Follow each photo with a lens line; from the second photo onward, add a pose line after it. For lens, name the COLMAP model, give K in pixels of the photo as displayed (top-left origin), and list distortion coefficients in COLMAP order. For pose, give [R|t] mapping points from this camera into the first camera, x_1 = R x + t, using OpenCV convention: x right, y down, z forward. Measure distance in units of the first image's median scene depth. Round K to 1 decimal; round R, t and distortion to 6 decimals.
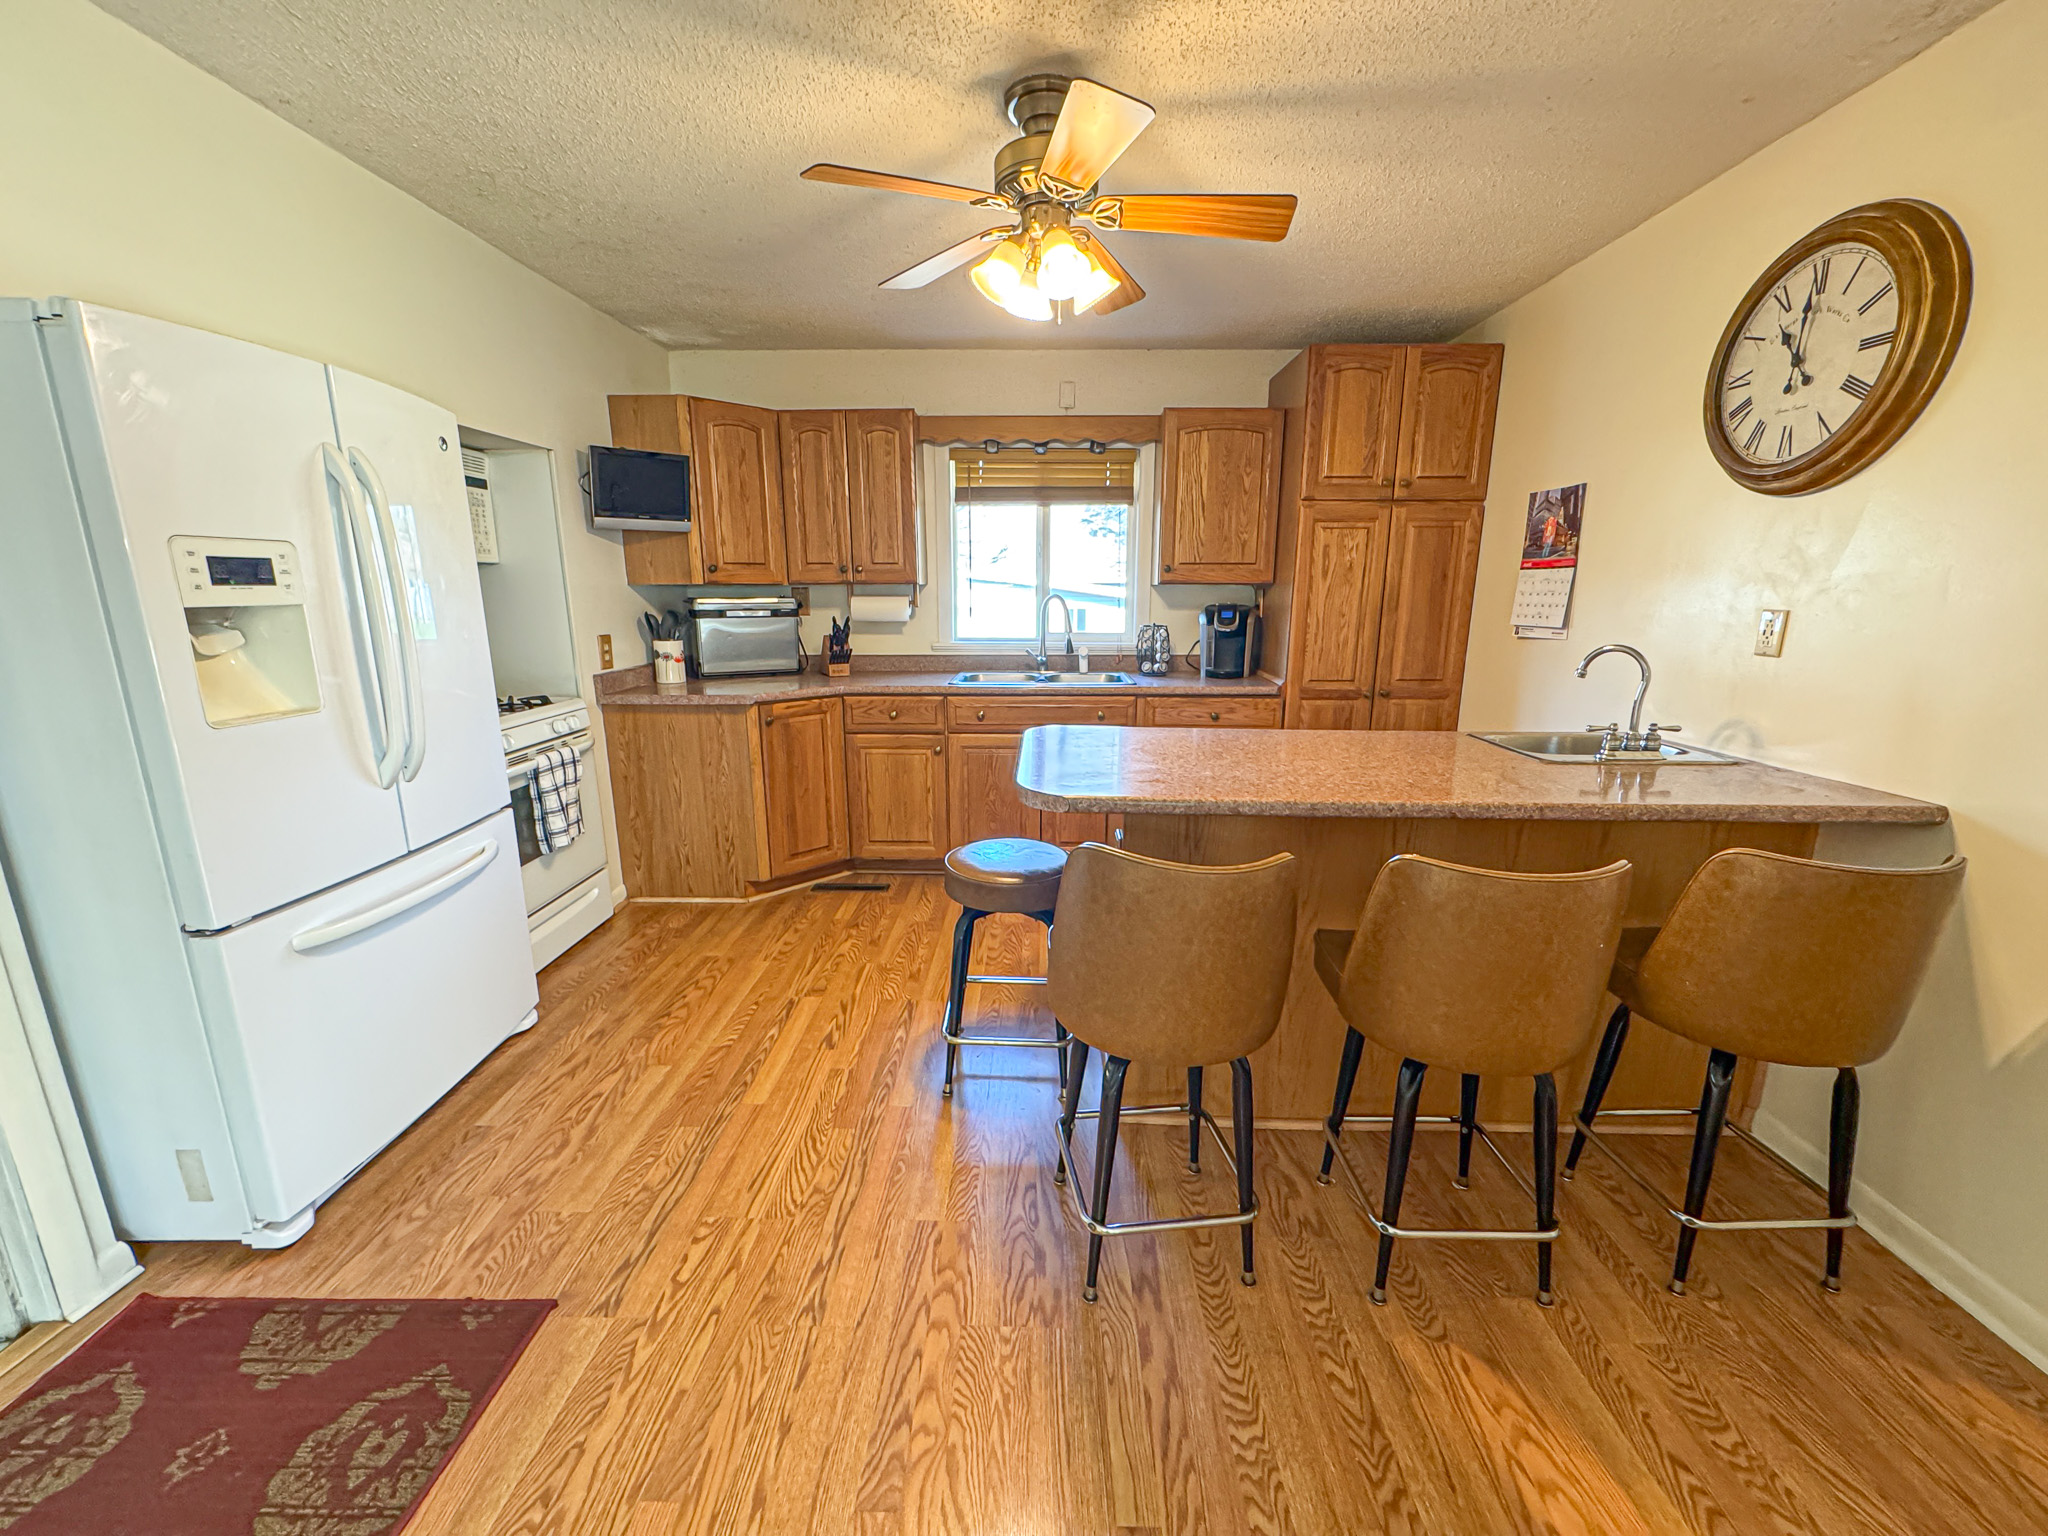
lens RADIAL K [[821.9, 0, 1024.0], [0, 821.9, 768.0], [0, 0, 1]] dist [-0.003386, 0.000138]
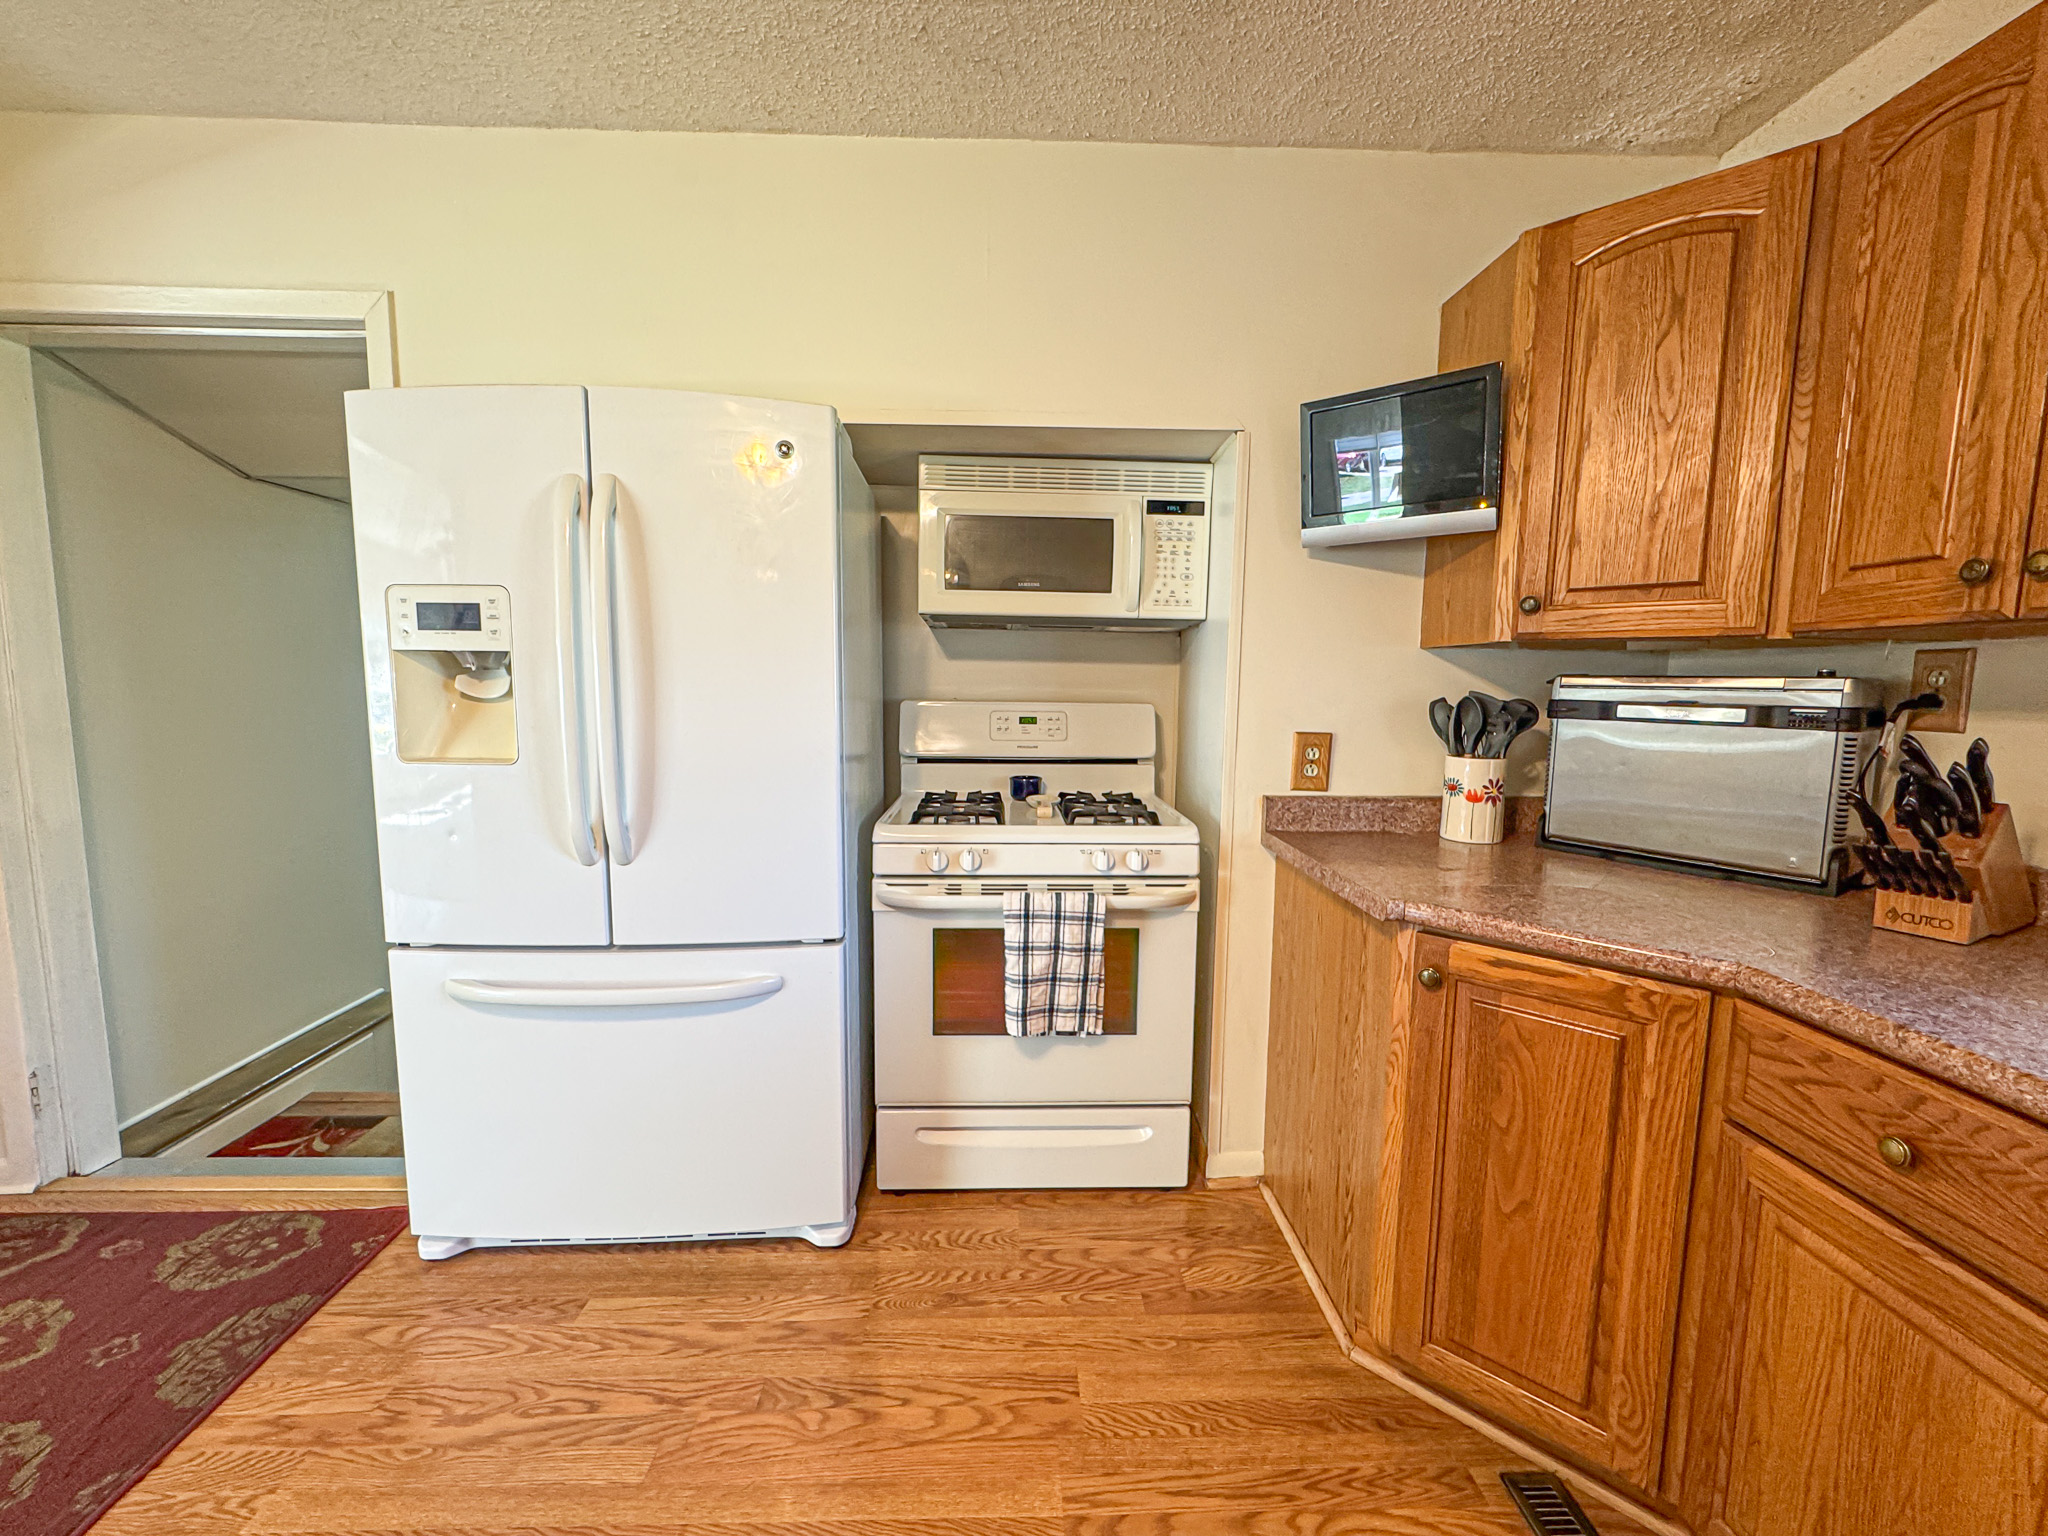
lens RADIAL K [[821.9, 0, 1024.0], [0, 821.9, 768.0], [0, 0, 1]] dist [-0.003386, 0.000138]
pose [[0.055224, 0.111246, -0.992257, 0.059469], [-0.228226, 0.968871, 0.095922, -0.164626], [0.972041, 0.221162, 0.078894, 0.854345]]
